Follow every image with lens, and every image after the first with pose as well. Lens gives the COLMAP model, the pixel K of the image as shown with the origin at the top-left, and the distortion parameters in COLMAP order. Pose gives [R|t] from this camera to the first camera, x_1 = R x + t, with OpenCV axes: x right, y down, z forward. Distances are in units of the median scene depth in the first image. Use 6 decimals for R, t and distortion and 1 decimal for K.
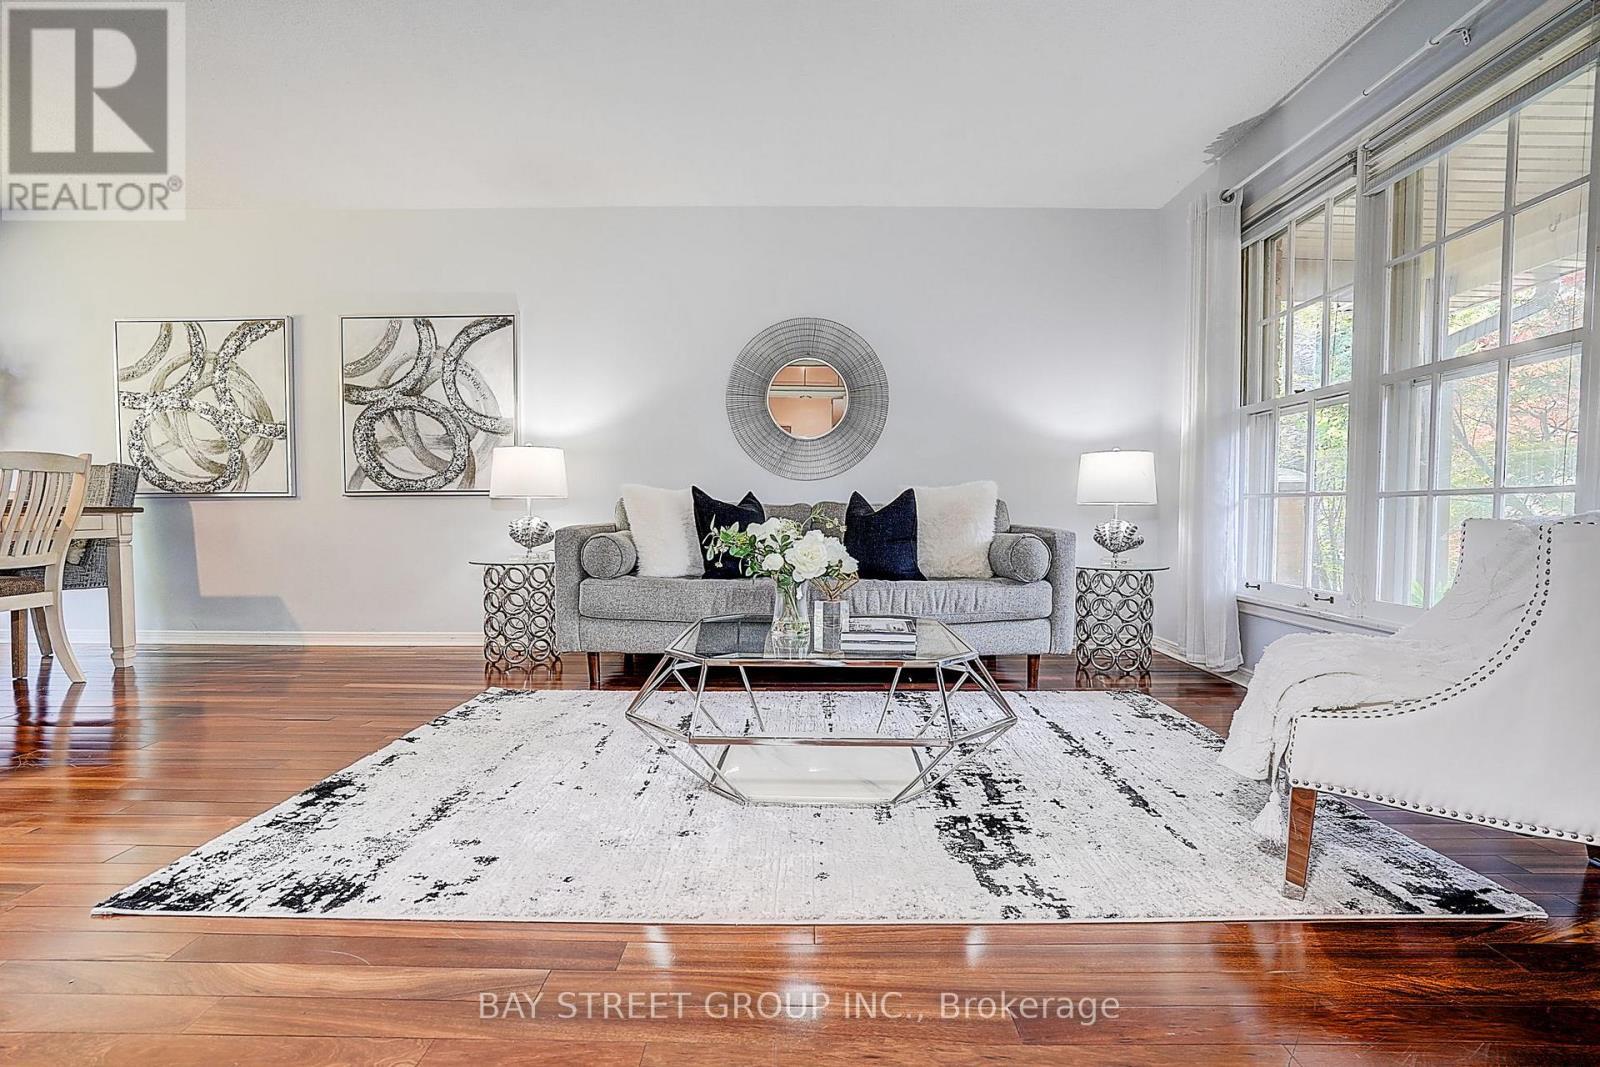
lens RADIAL K [[742.9, 0, 812.0], [0, 742.9, 540.9], [0, 0, 1]] dist [-0.051707, 0.020455]
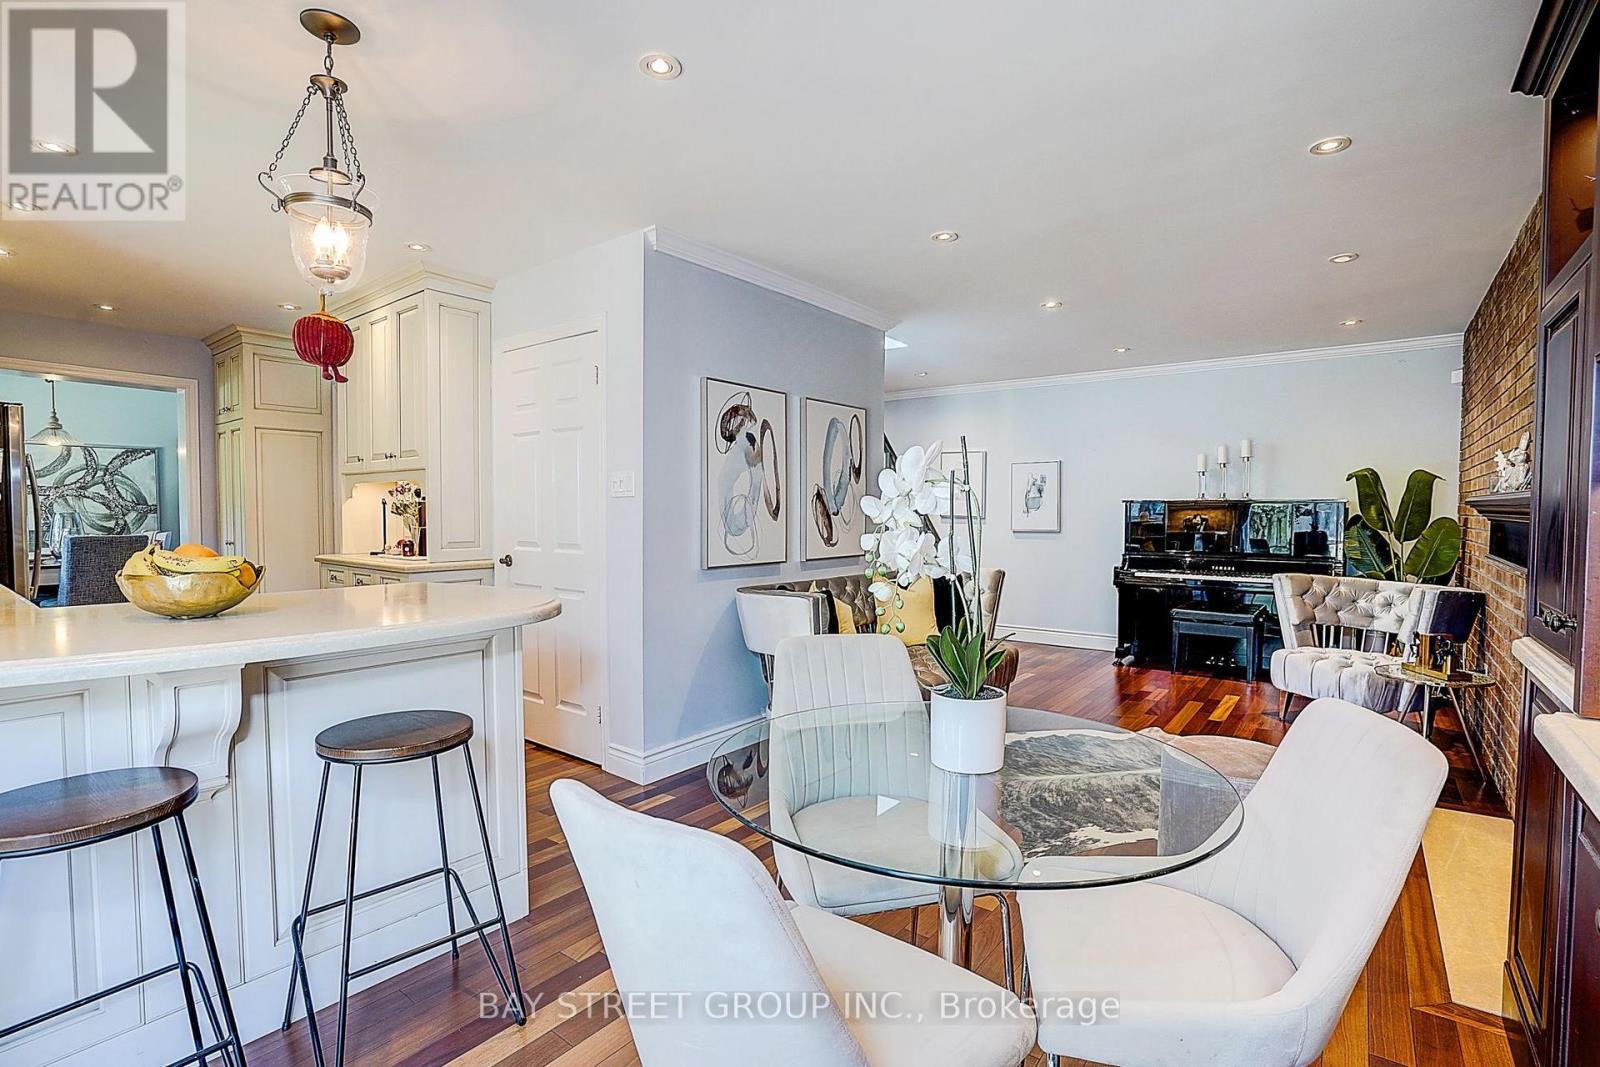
lens RADIAL K [[742.9, 0, 801.9], [0, 742.9, 539.3], [0, 0, 1]] dist [-0.051707, 0.020455]
pose [[0.606710, -0.027525, 0.794447, -1.199054], [0.029617, 0.999489, 0.012011, -0.047010], [-0.794372, 0.016241, 0.607215, -1.449191]]
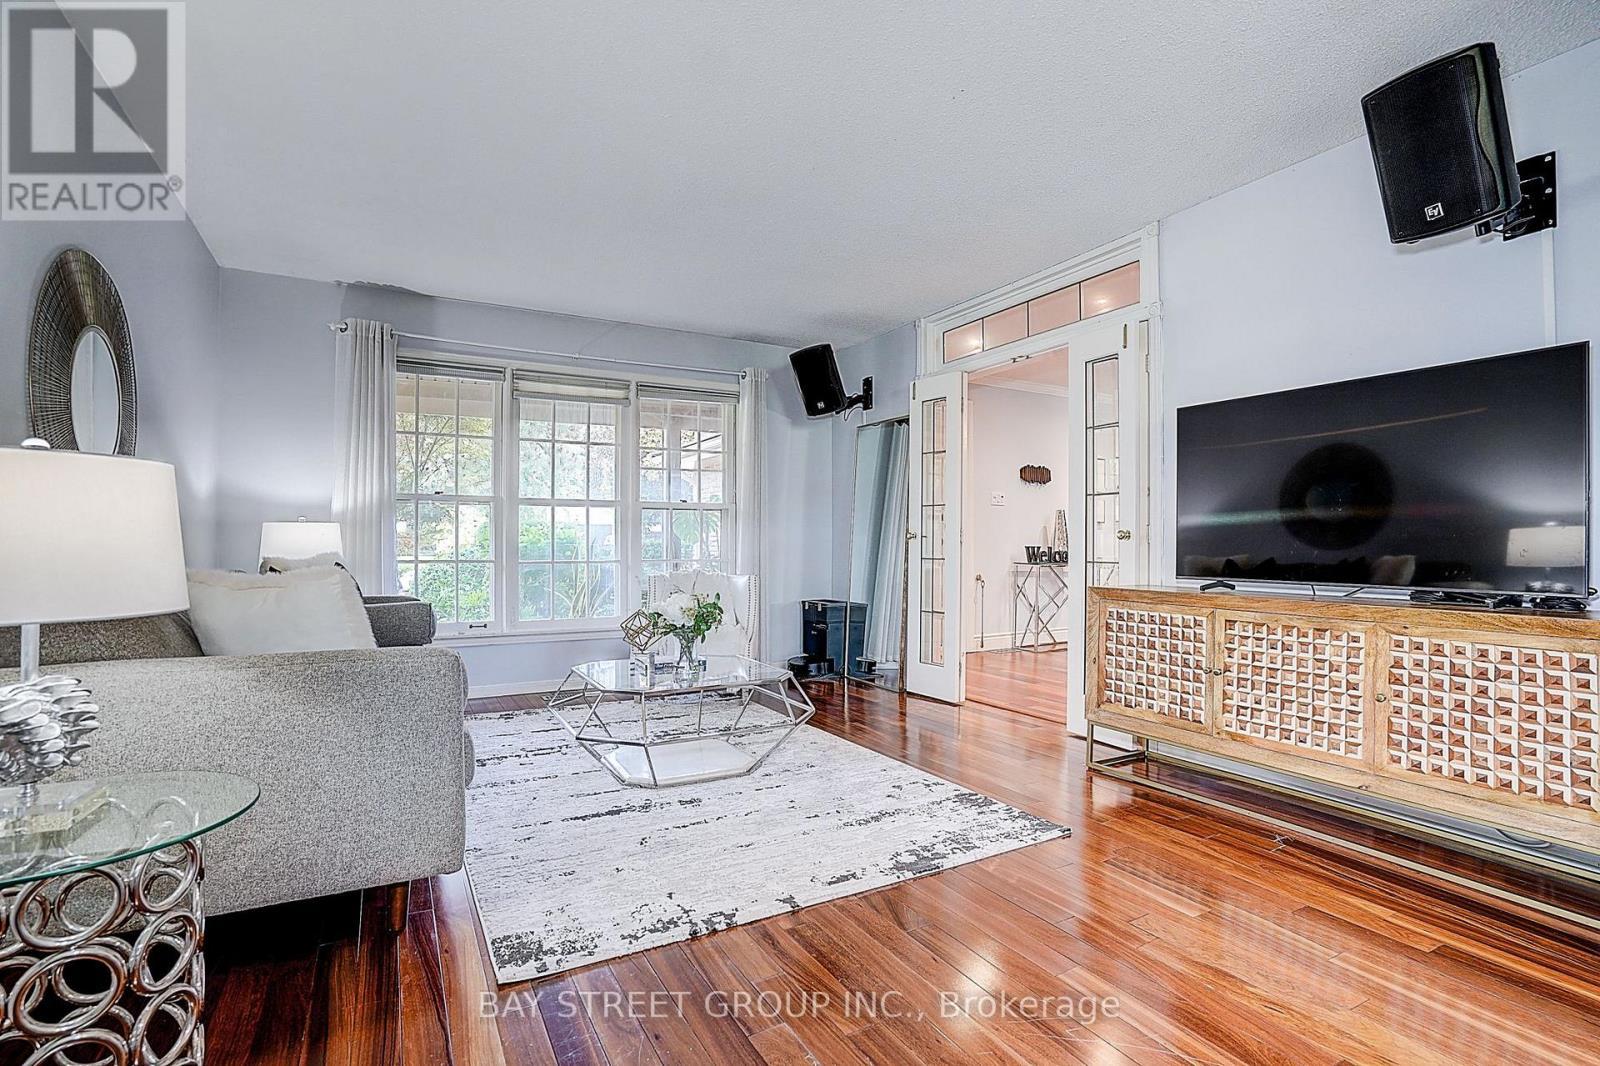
lens RADIAL K [[742.9, 0, 802.2], [0, 742.9, 538.1], [0, 0, 1]] dist [-0.051707, 0.020455]
pose [[-0.491539, 0.002056, 0.870853, -0.748399], [0.029436, 0.999465, 0.014255, -0.081093], [-0.870358, 0.032641, -0.491336, 0.812410]]
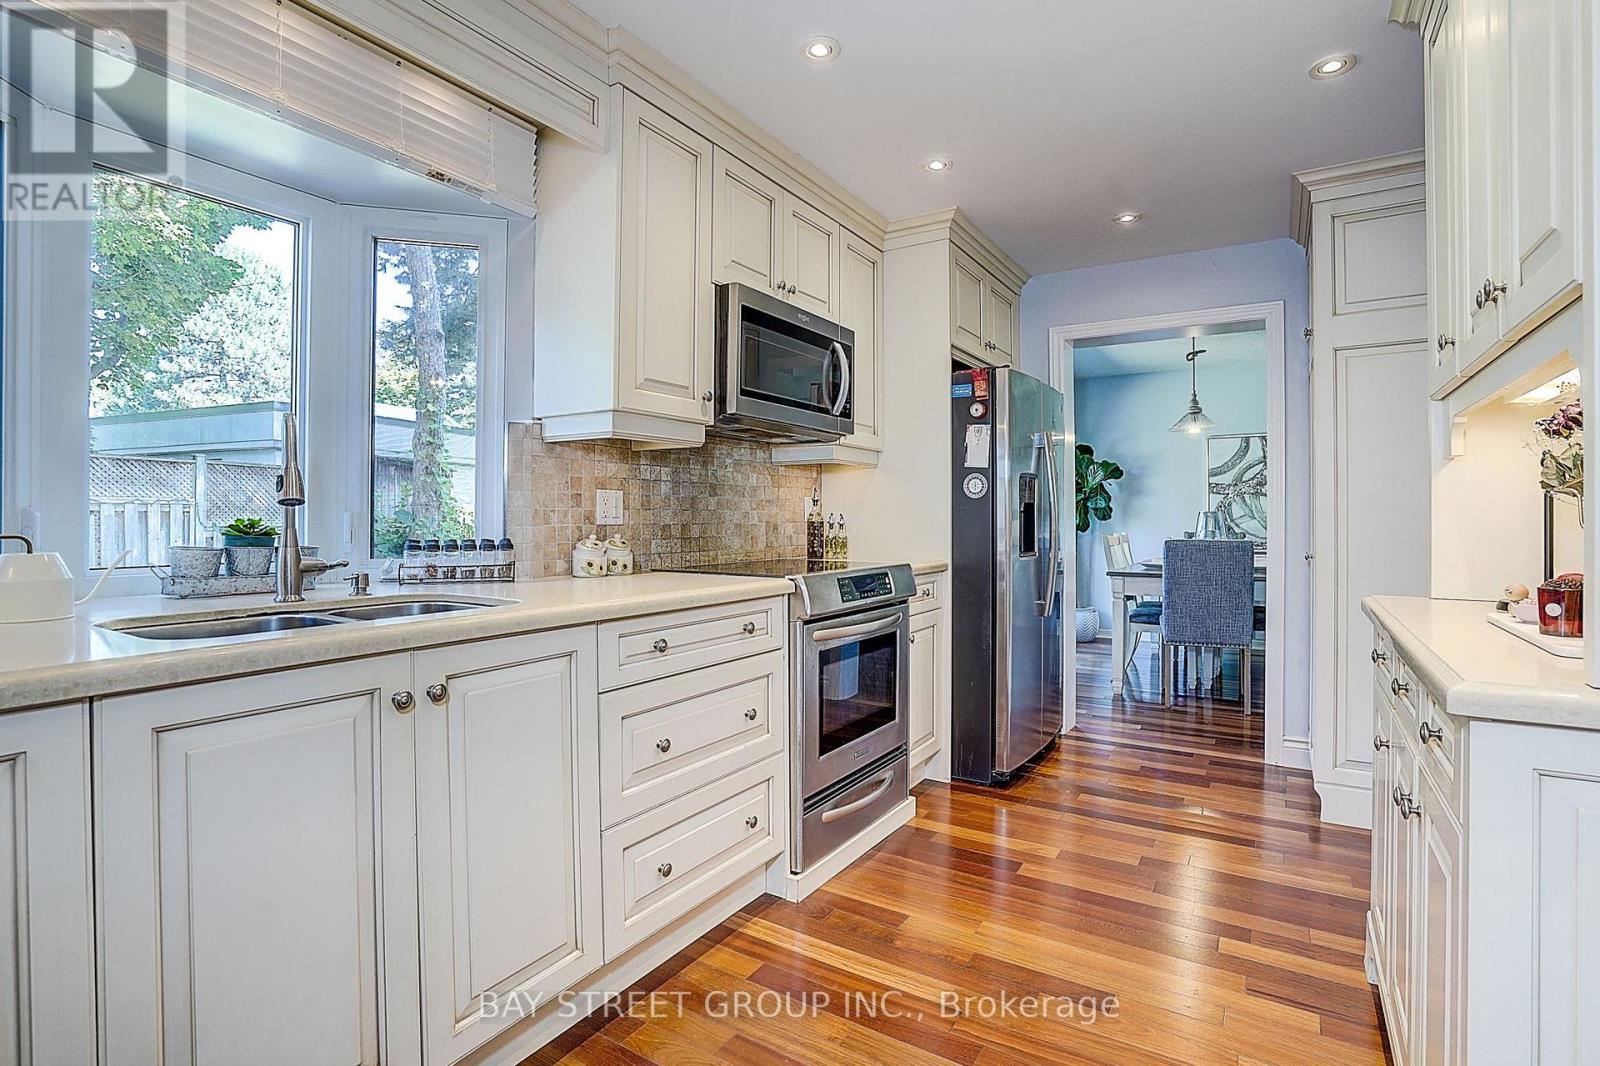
lens RADIAL K [[766.4, 0, 804.8], [0, 766.4, 516.8], [0, 0, 1]] dist [-0.036810, -0.000215]
pose [[0.845966, -0.002557, -0.533230, -0.828088], [-0.020338, 0.999106, -0.037057, -0.056454], [0.532848, 0.042194, 0.845158, -0.842228]]
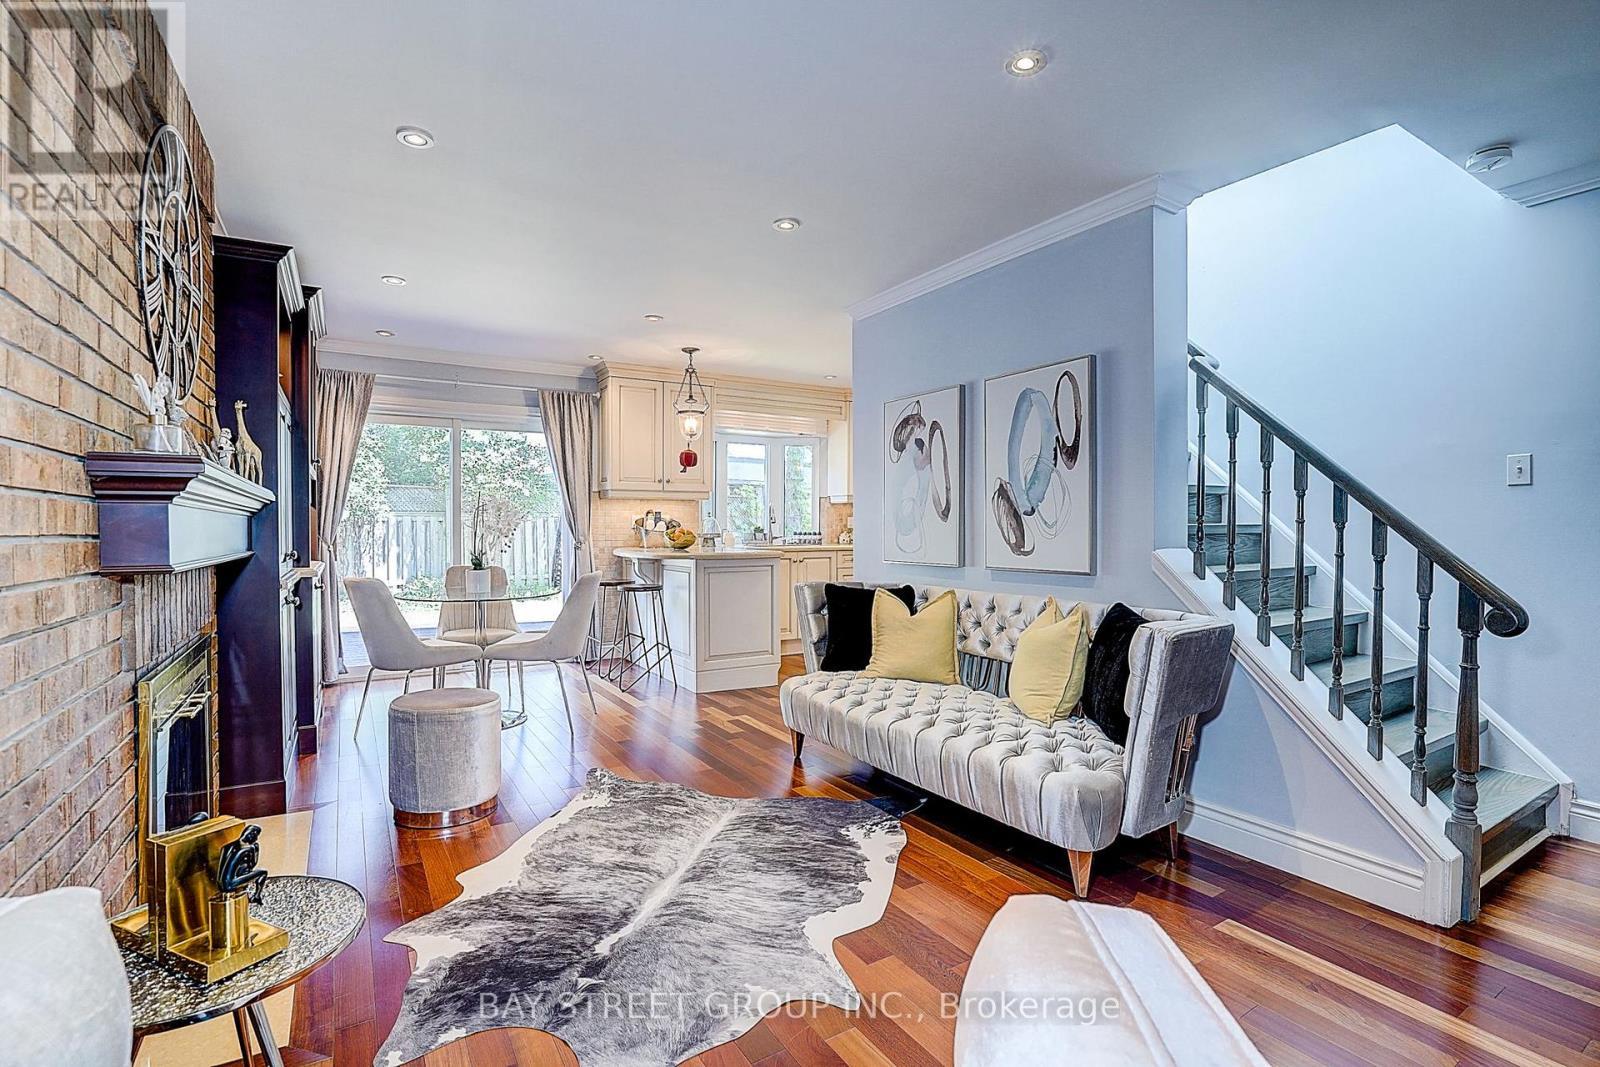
lens RADIAL K [[742.9, 0, 811.3], [0, 742.9, 529.7], [0, 0, 1]] dist [-0.051707, 0.020455]
pose [[0.541520, 0.002685, -0.840684, 0.185298], [-0.033367, 0.999276, -0.018302, -0.029050], [0.840025, 0.037962, 0.541217, -1.476717]]
